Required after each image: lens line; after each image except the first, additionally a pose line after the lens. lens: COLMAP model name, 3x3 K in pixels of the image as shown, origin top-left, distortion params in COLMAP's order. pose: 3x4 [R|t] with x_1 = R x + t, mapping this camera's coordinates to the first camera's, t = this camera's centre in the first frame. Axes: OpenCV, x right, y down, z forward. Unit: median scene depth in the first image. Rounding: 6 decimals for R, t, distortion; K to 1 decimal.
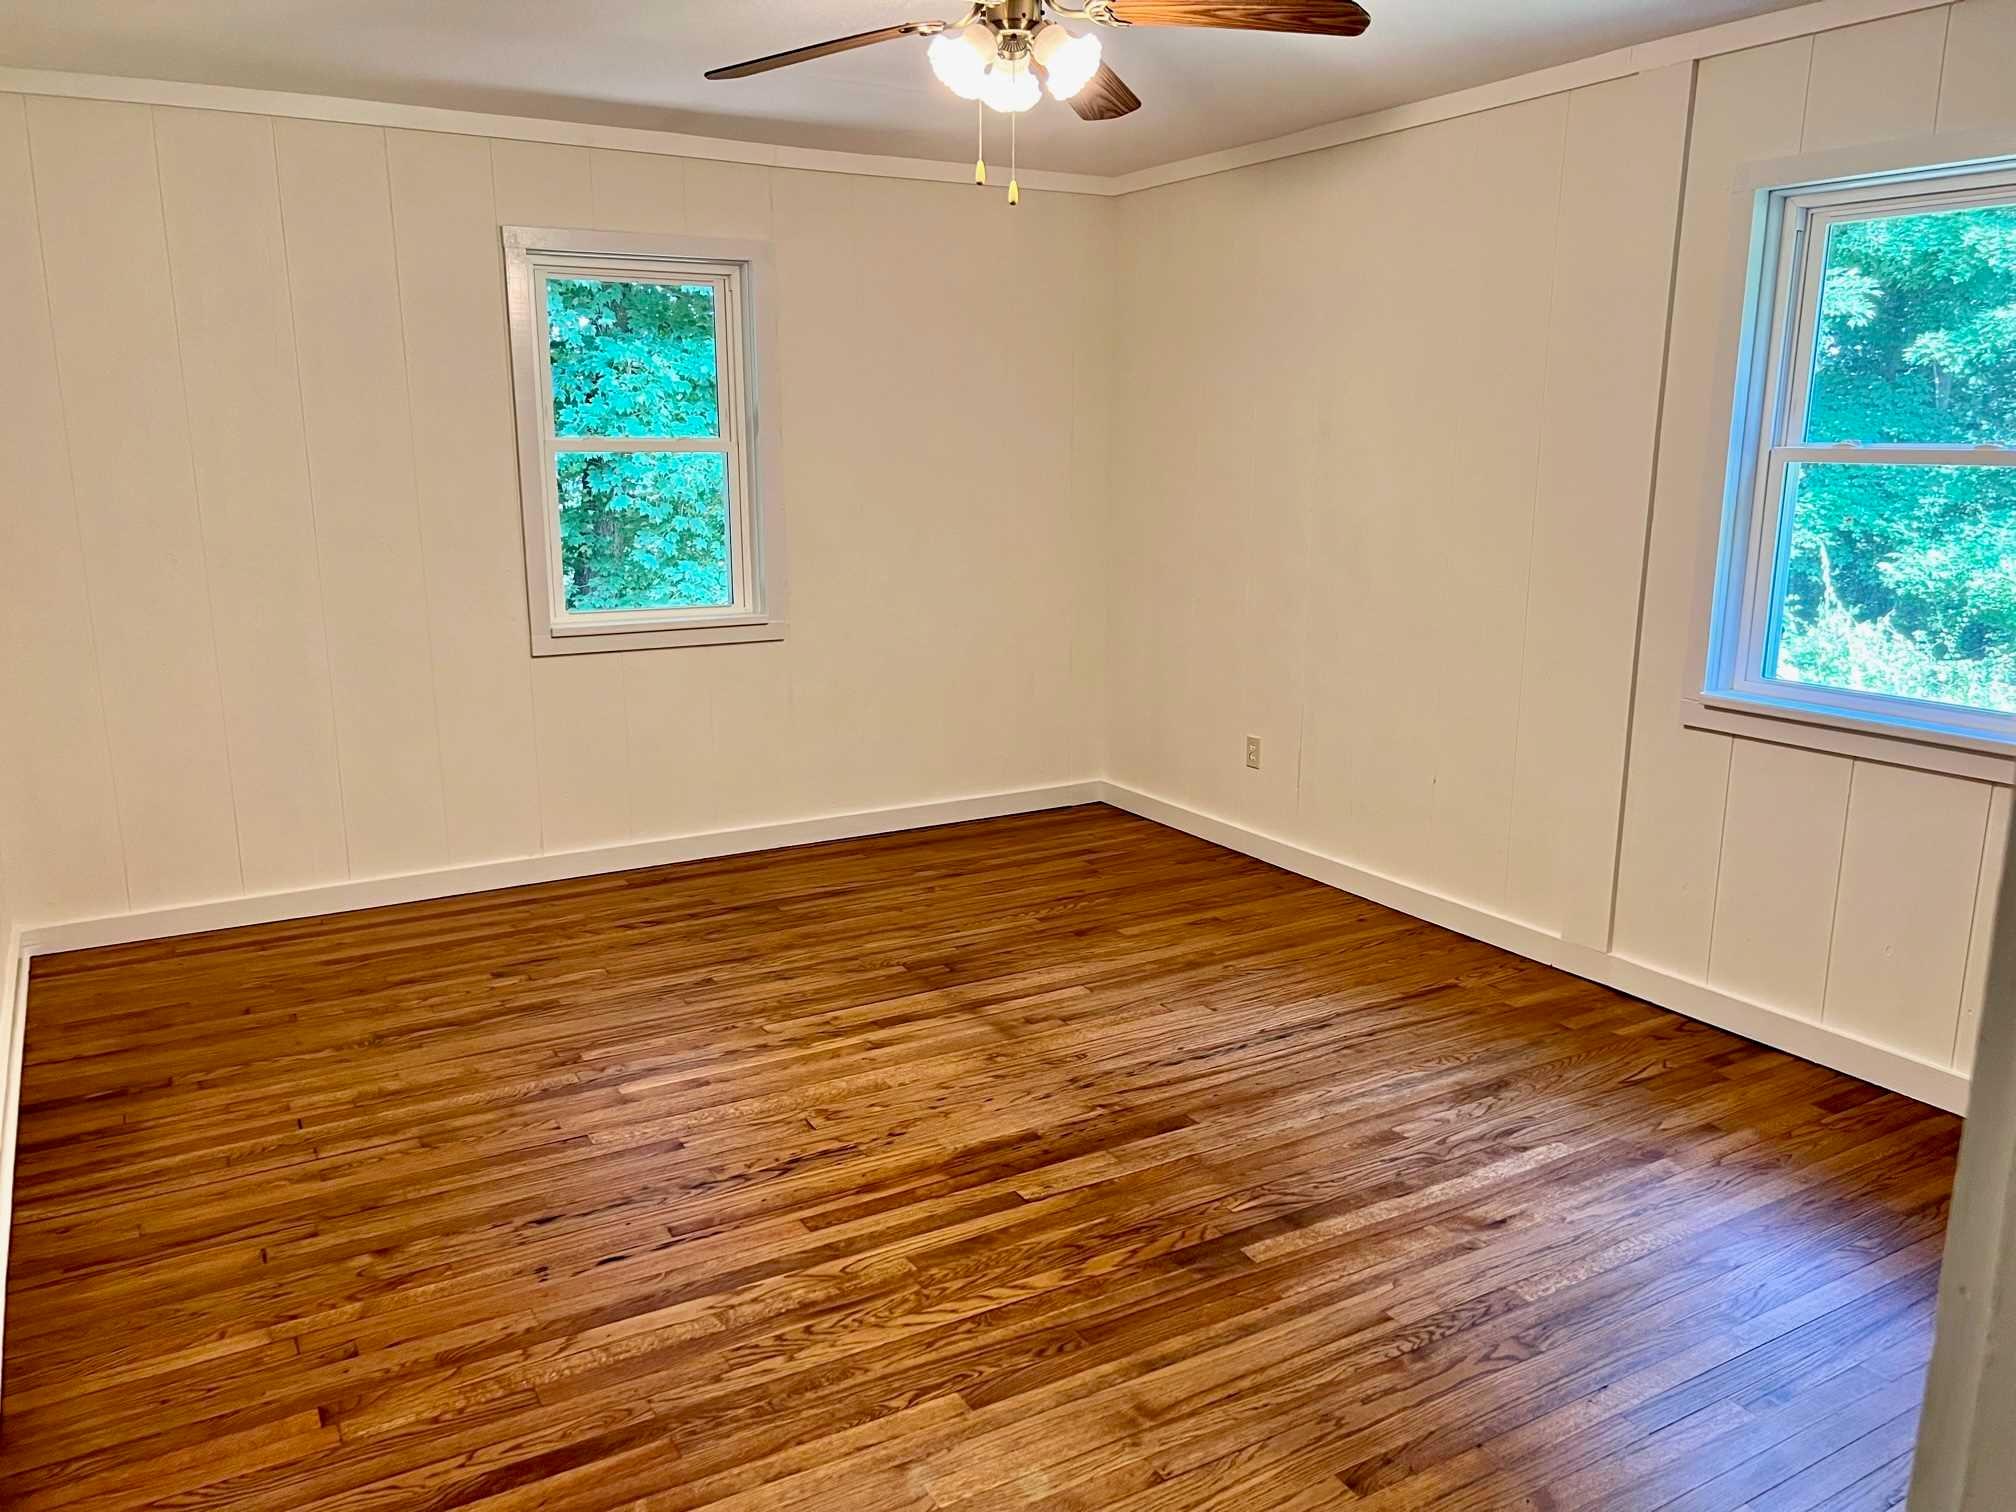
lens RADIAL K [[1516.2, 0, 1006.6], [0, 1516.2, 765.6], [0, 0, 1]] dist [0.046377, -0.045469]
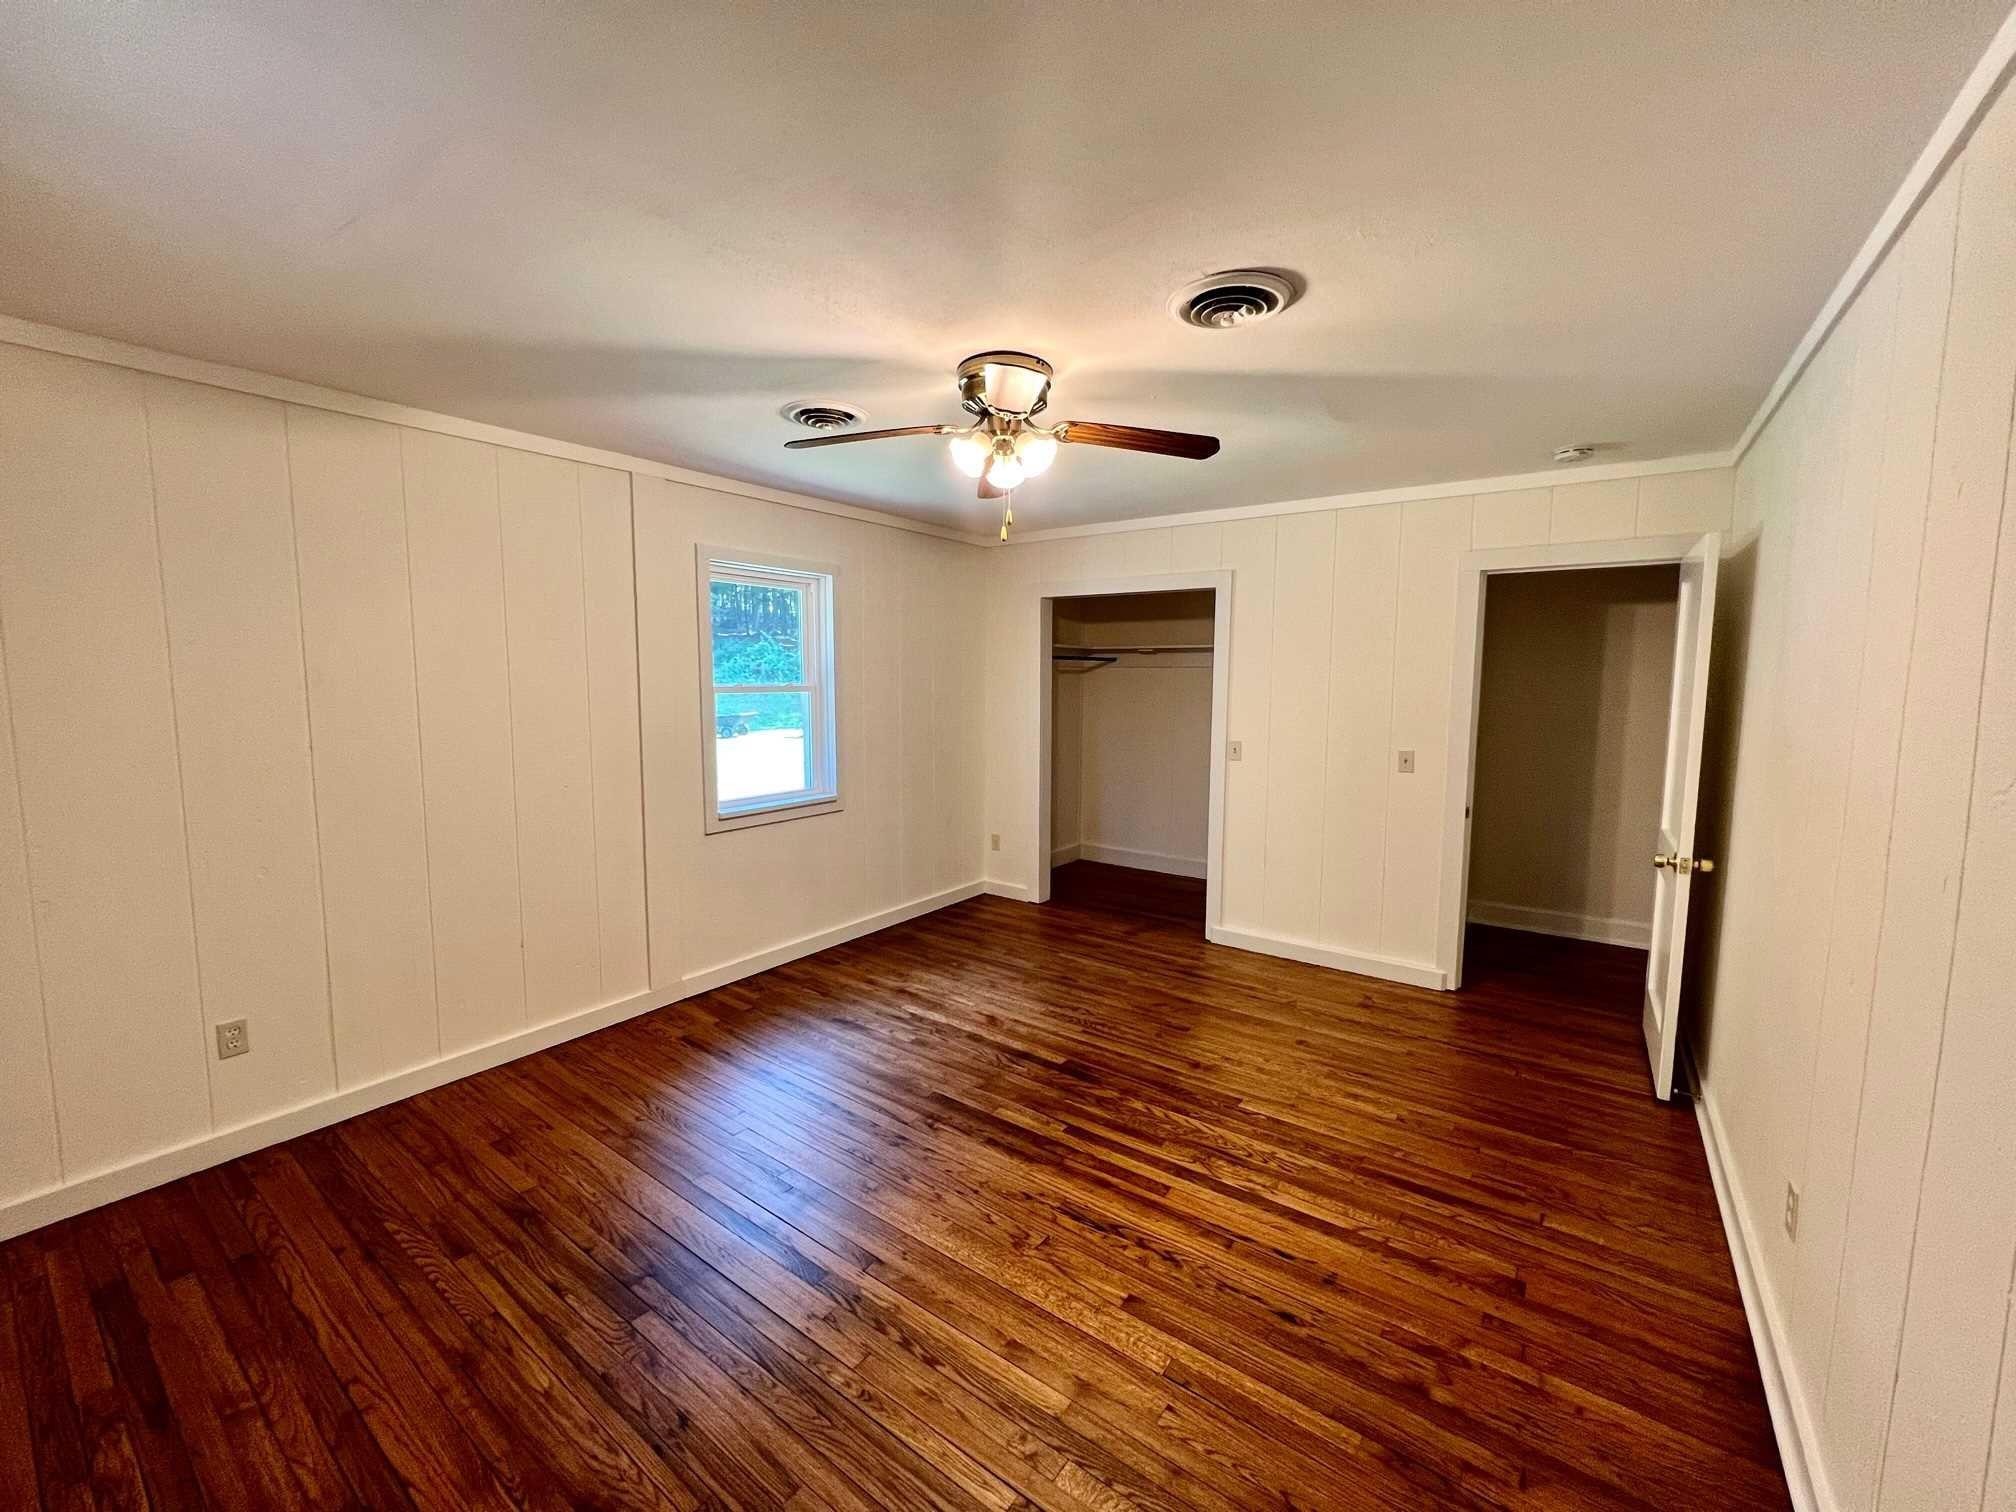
lens RADIAL K [[806.9, 0, 997.5], [0, 806.9, 748.4], [0, 0, 1]] dist [-0.001781, 0.001243]
pose [[-0.394525, -0.085310, 0.914917, -0.752631], [0.194538, 0.965357, 0.173900, -0.295983], [-0.898056, 0.246594, -0.364261, 1.313298]]
